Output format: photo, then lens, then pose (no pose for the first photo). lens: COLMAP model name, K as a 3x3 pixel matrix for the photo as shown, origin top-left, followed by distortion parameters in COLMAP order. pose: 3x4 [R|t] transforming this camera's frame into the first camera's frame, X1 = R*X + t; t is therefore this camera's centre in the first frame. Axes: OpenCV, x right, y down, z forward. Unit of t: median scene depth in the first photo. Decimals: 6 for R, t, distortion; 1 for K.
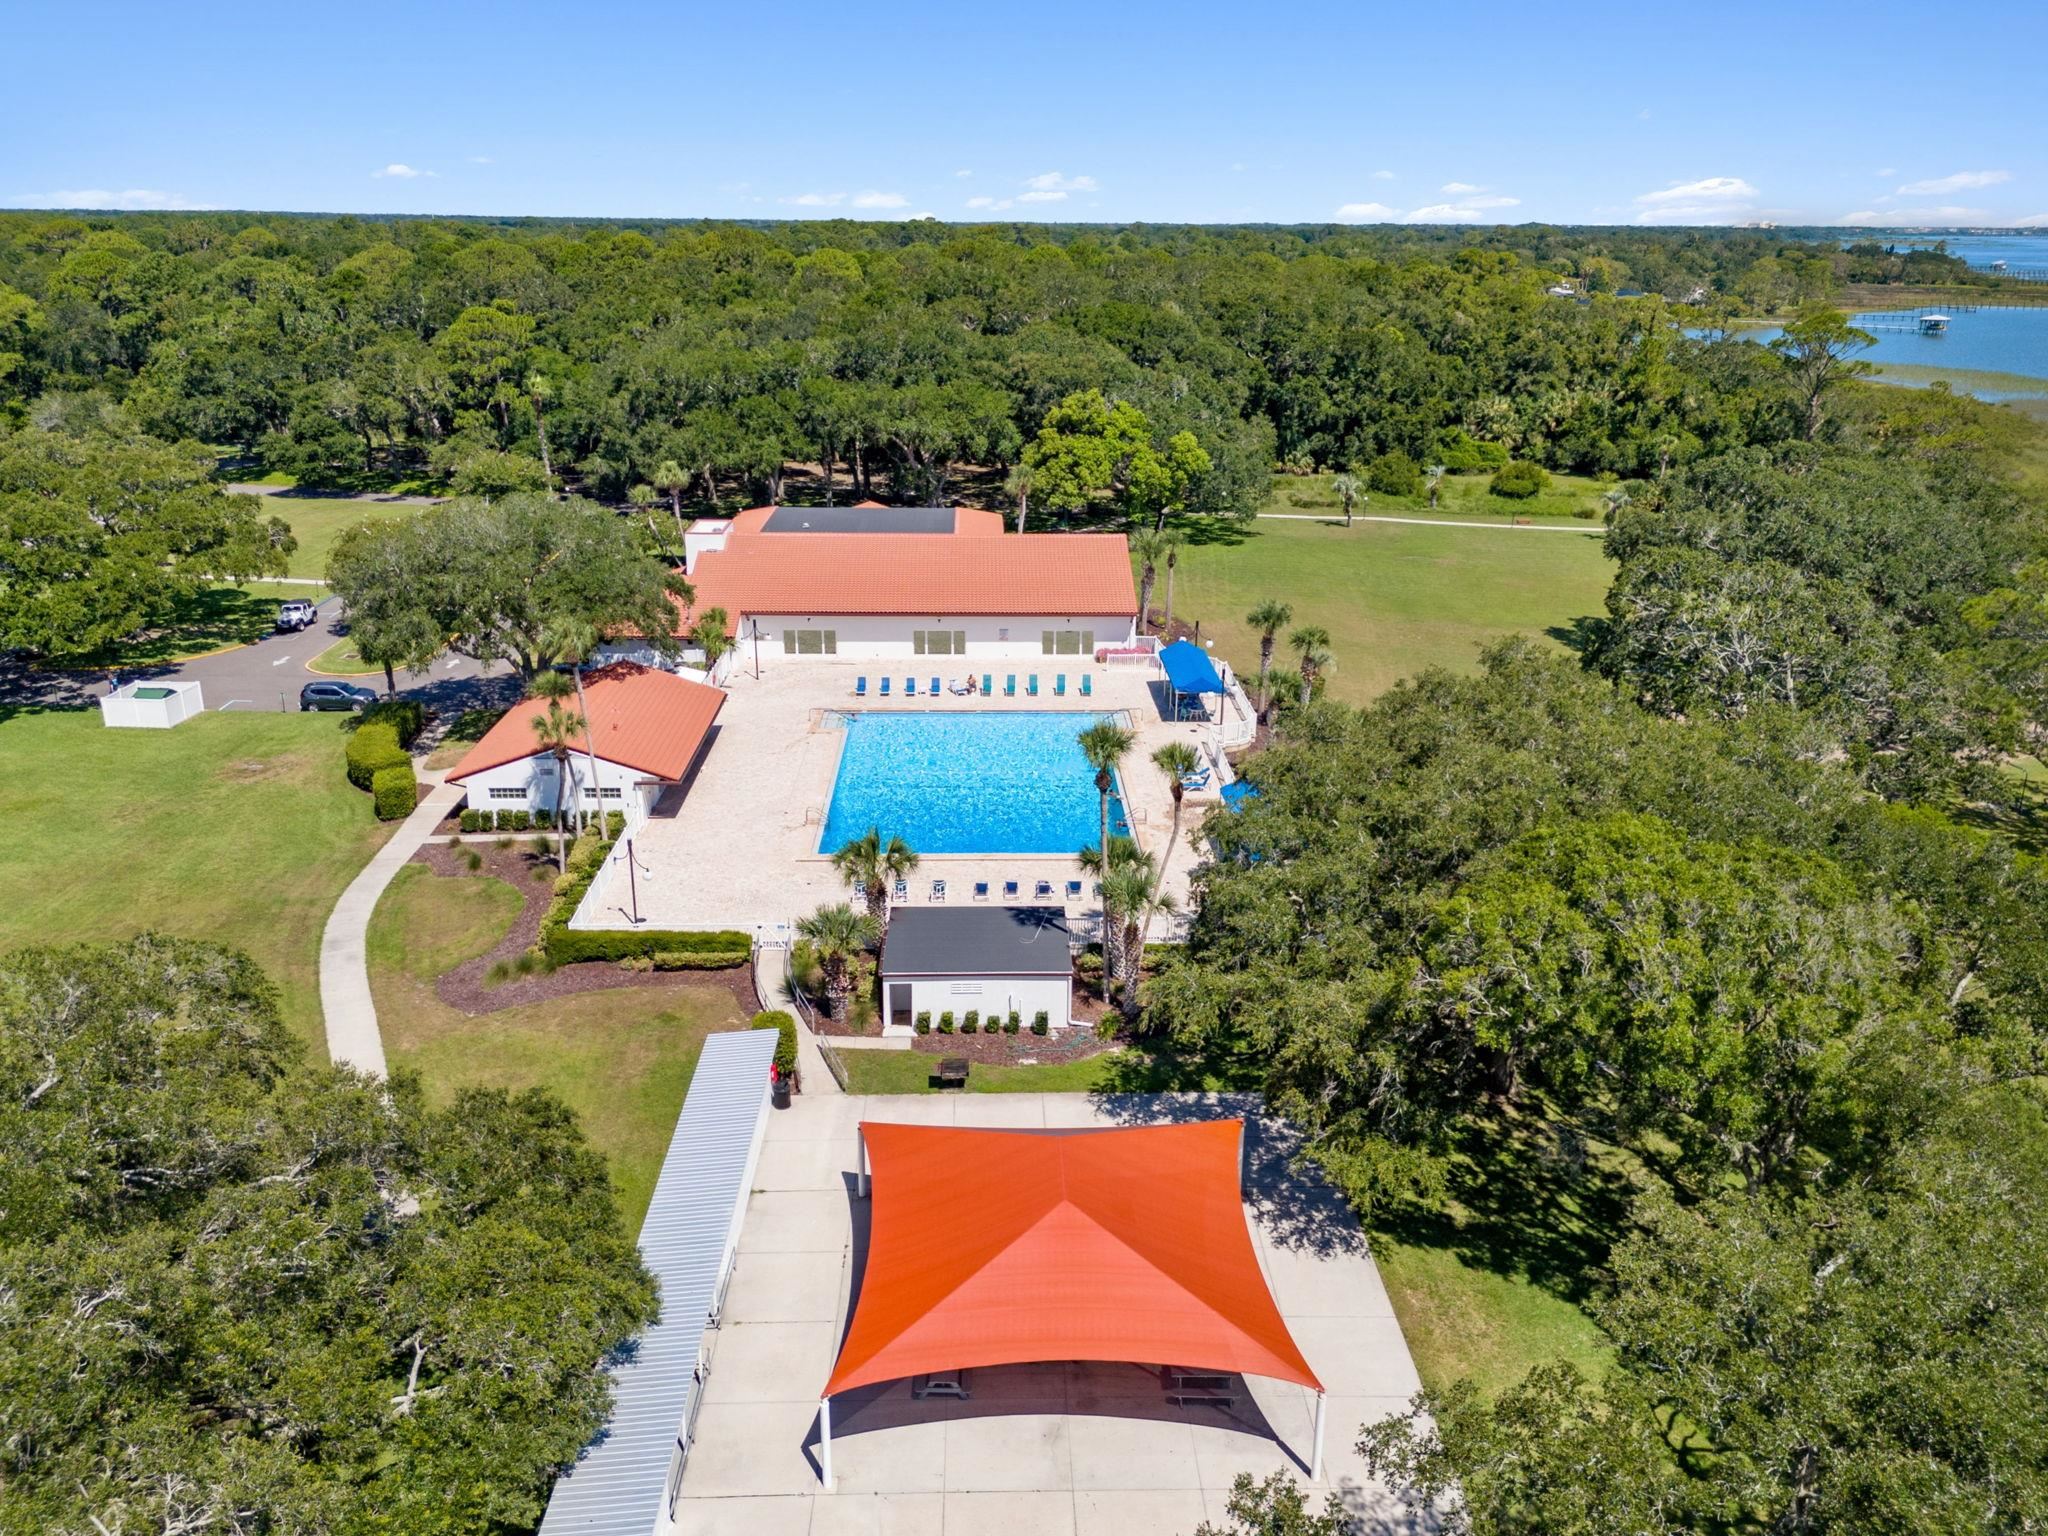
lens RADIAL K [[1579.3, 0, 1024.0], [0, 1579.3, 768.0], [0, 0, 1]] dist [0.010035, -0.000082]
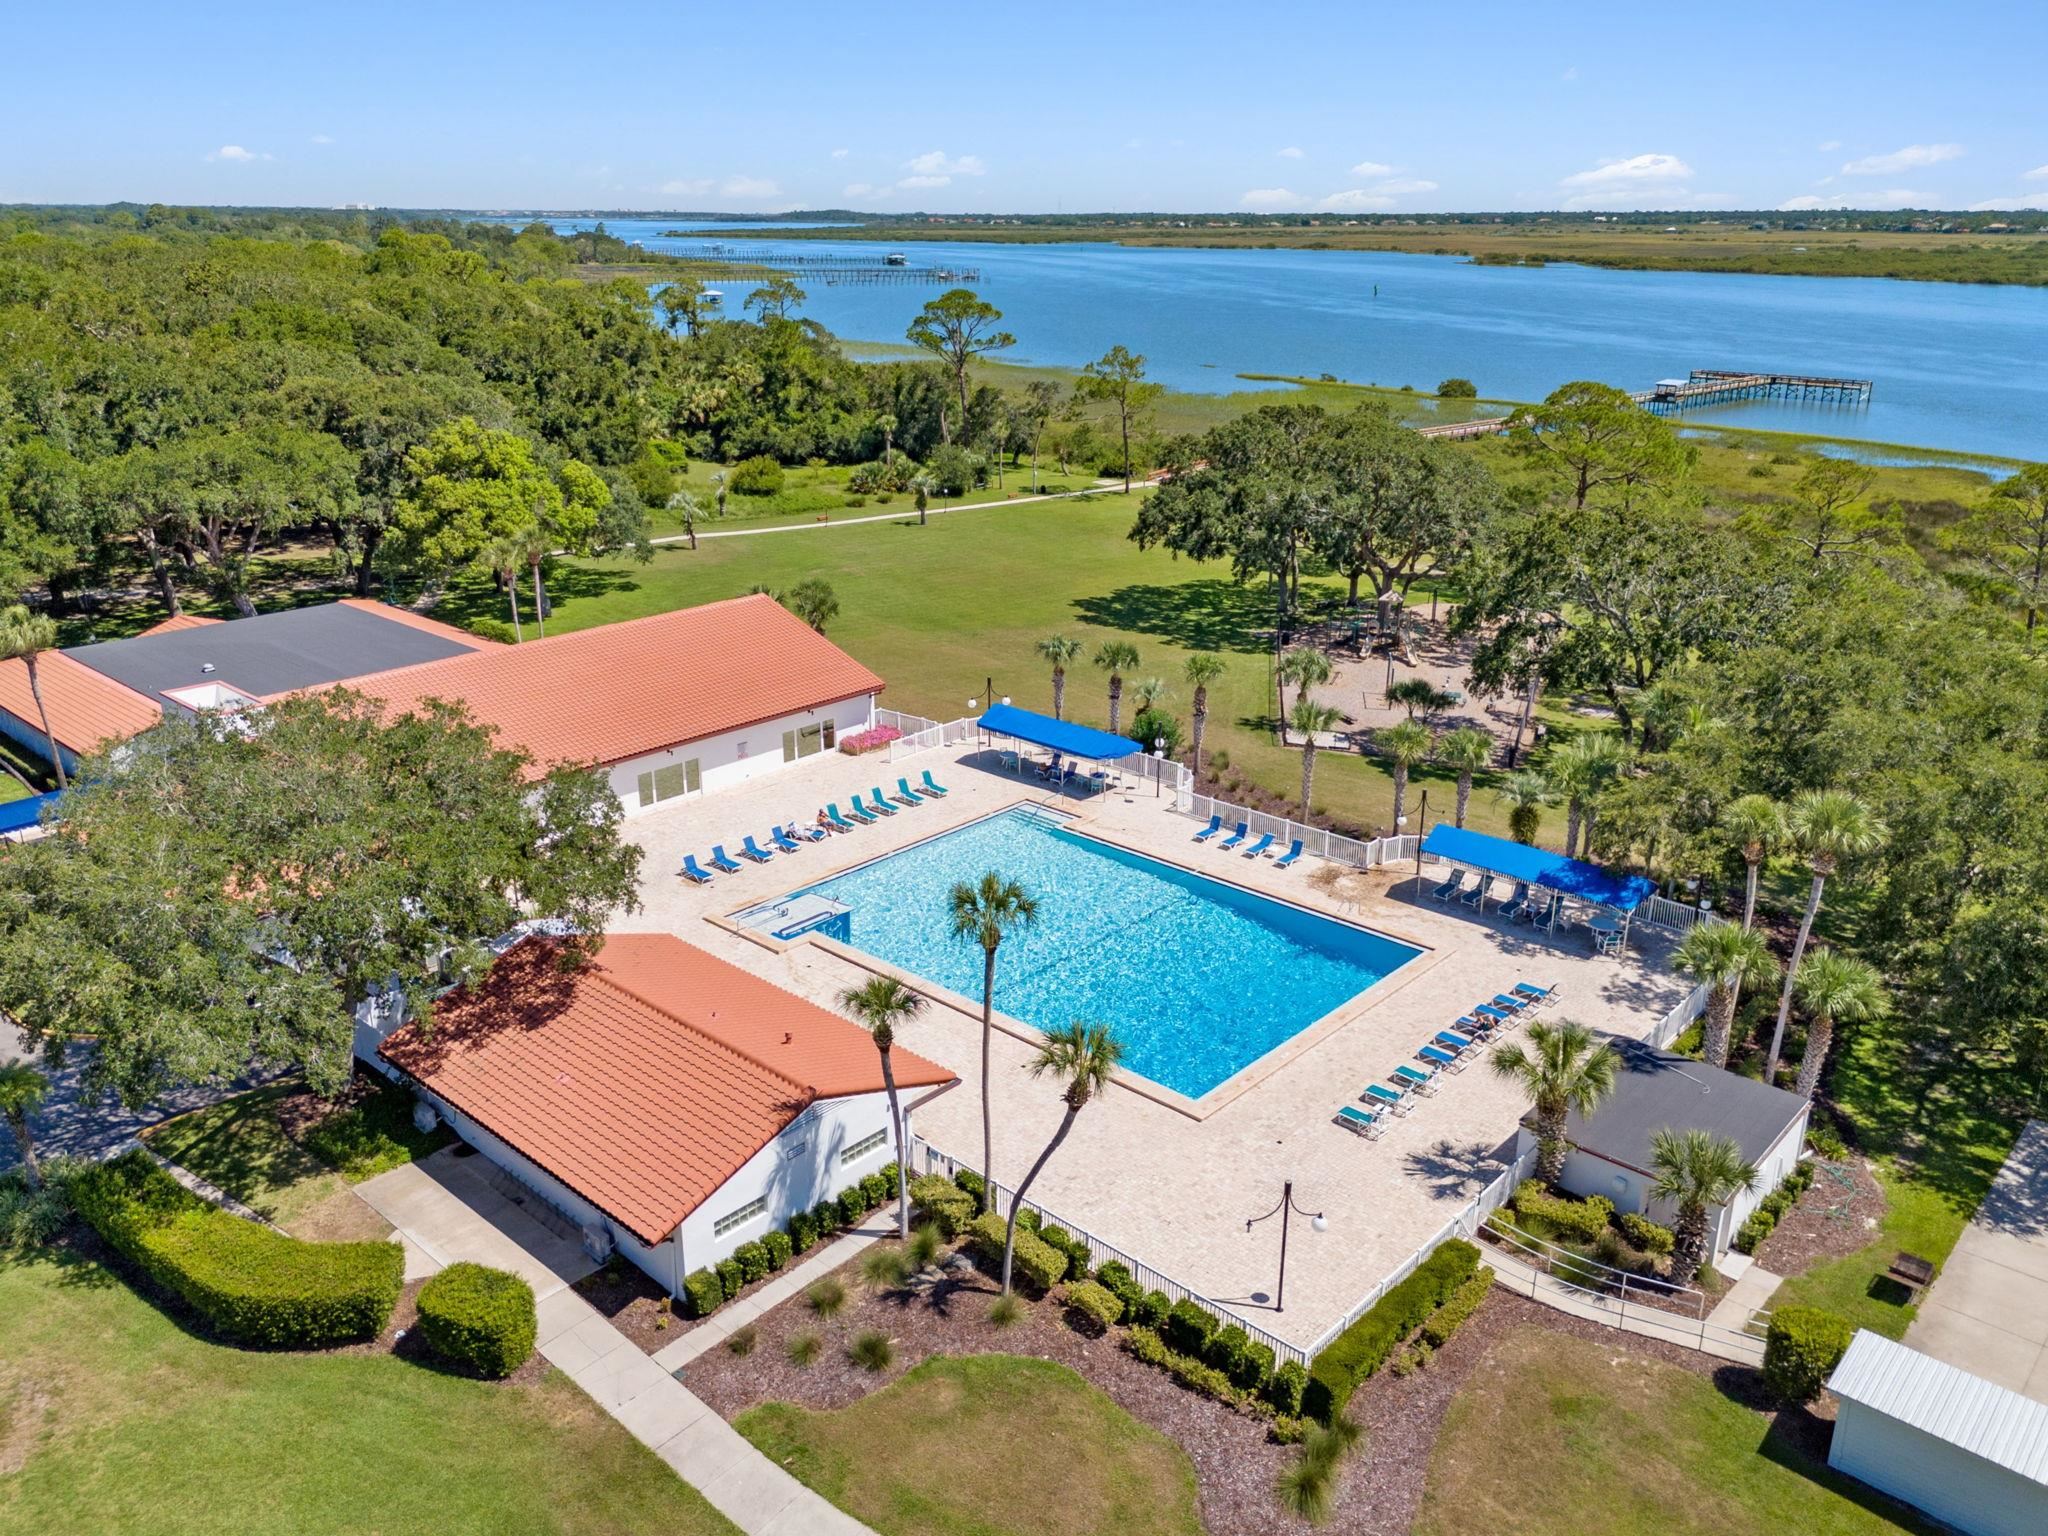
lens RADIAL K [[1579.3, 0, 1024.0], [0, 1579.3, 768.0], [0, 0, 1]] dist [0.010035, -0.000082]
pose [[0.692192, -0.242910, 0.679606, -0.561332], [0.236495, 0.966007, 0.104402, -0.160458], [-0.681865, 0.088457, 0.726110, 0.484255]]
